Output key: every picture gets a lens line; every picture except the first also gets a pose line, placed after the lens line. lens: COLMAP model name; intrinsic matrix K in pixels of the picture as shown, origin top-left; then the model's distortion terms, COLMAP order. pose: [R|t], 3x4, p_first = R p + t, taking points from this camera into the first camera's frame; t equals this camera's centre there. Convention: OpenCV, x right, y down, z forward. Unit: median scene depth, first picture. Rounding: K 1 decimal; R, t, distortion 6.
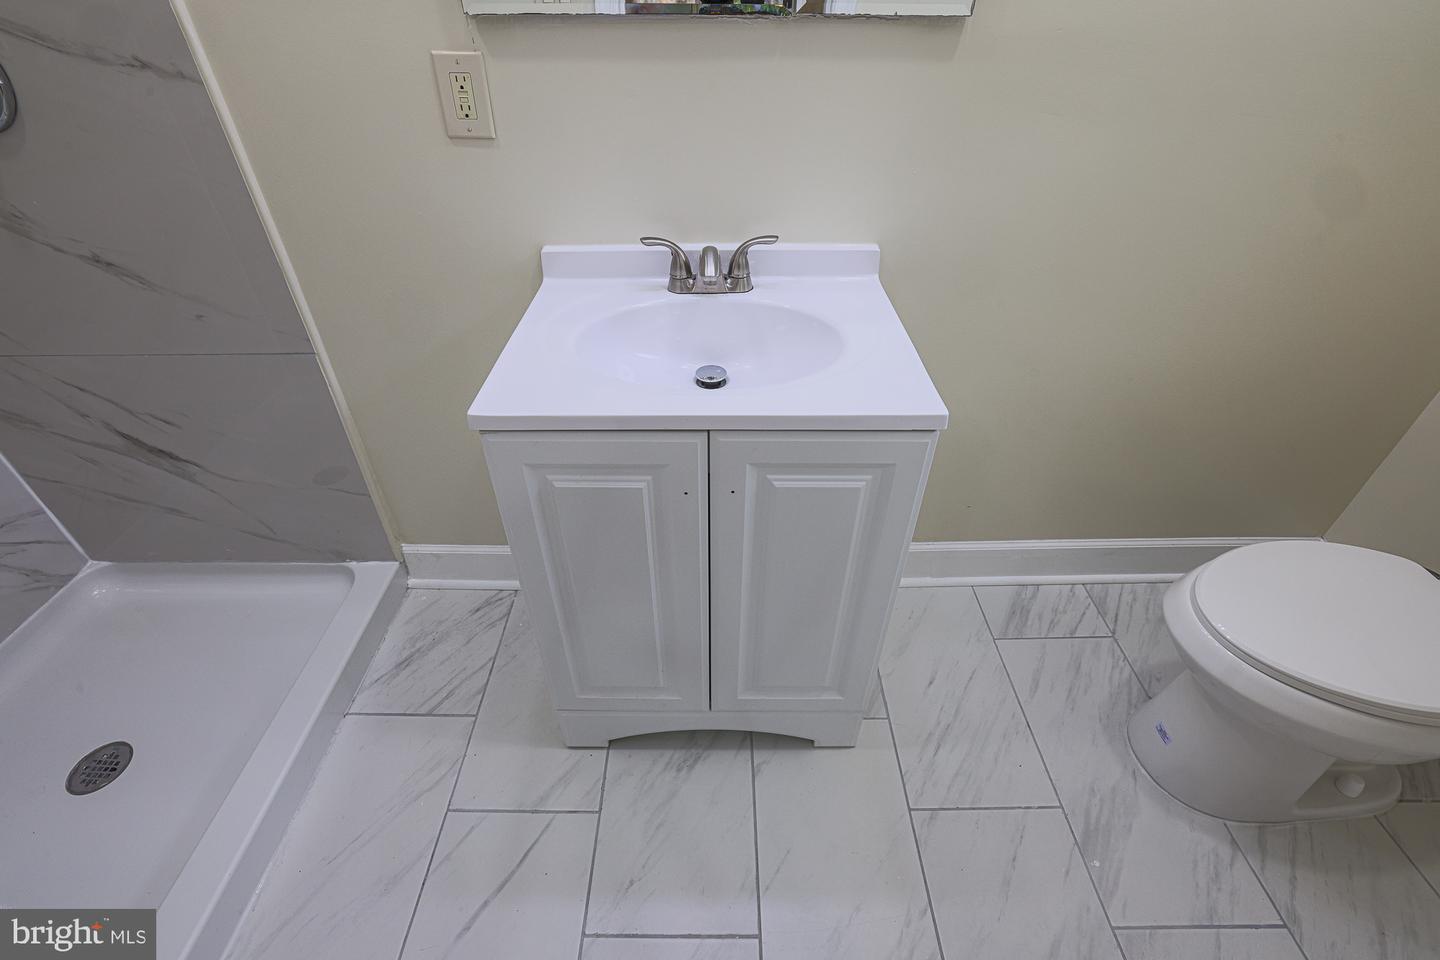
lens RADIAL K [[627.7, 0, 717.0], [0, 627.7, 474.4], [0, 0, 1]] dist [-0.047133, 0.020363]
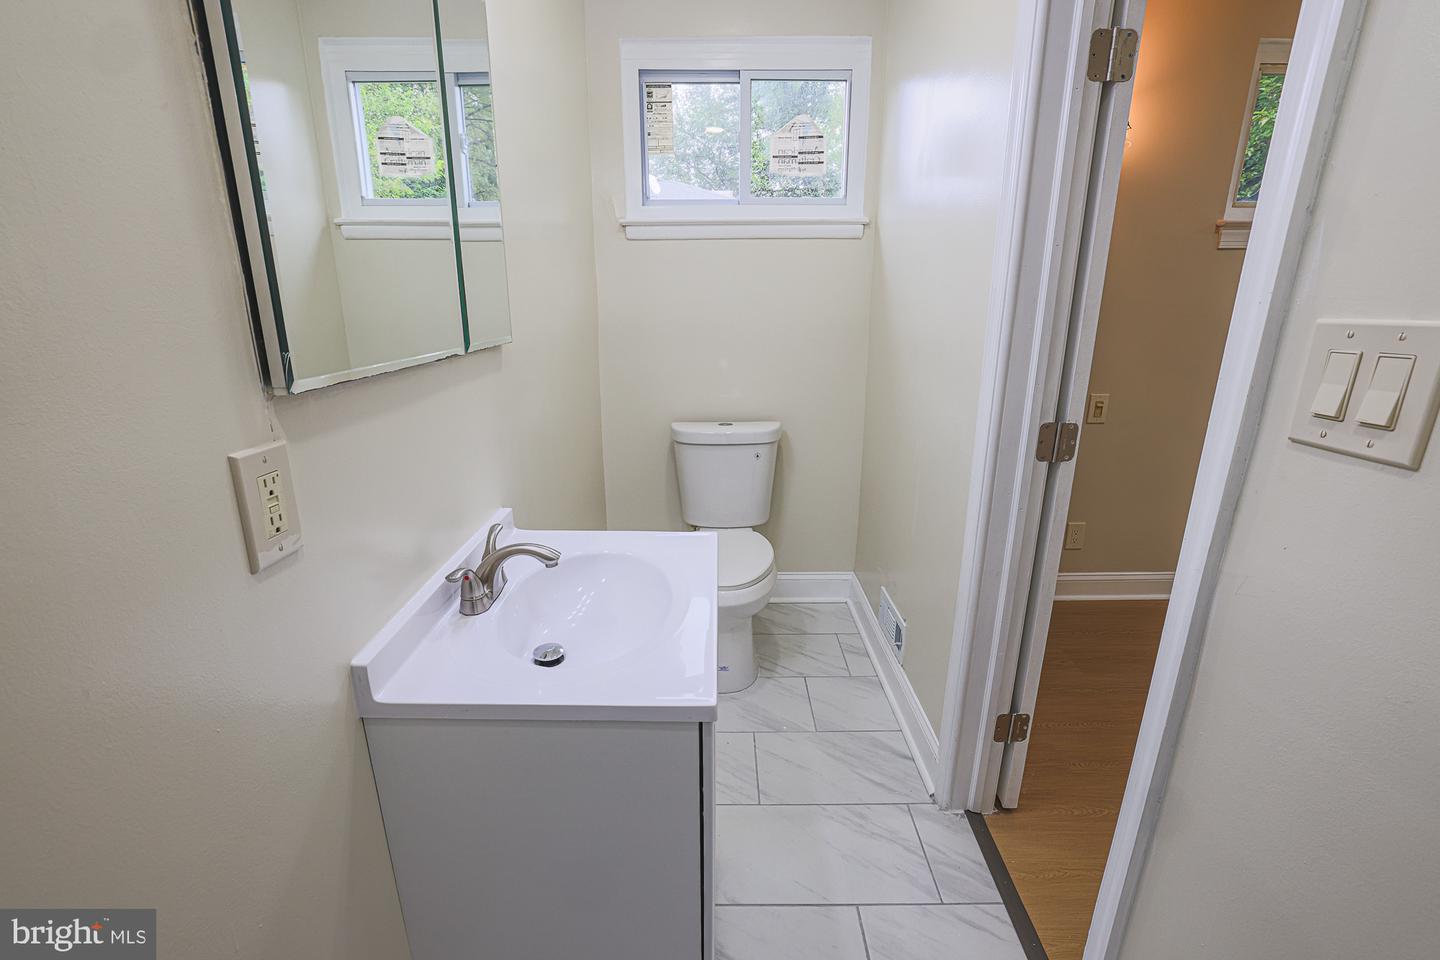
lens RADIAL K [[620.3, 0, 714.6], [0, 620.3, 475.0], [0, 0, 1]] dist [-0.050337, 0.021851]
pose [[-0.011831, -0.265380, 0.964071, -1.005712], [0.594010, 0.773714, 0.220270, -0.498354], [-0.804371, 0.575274, 0.148485, 0.512977]]
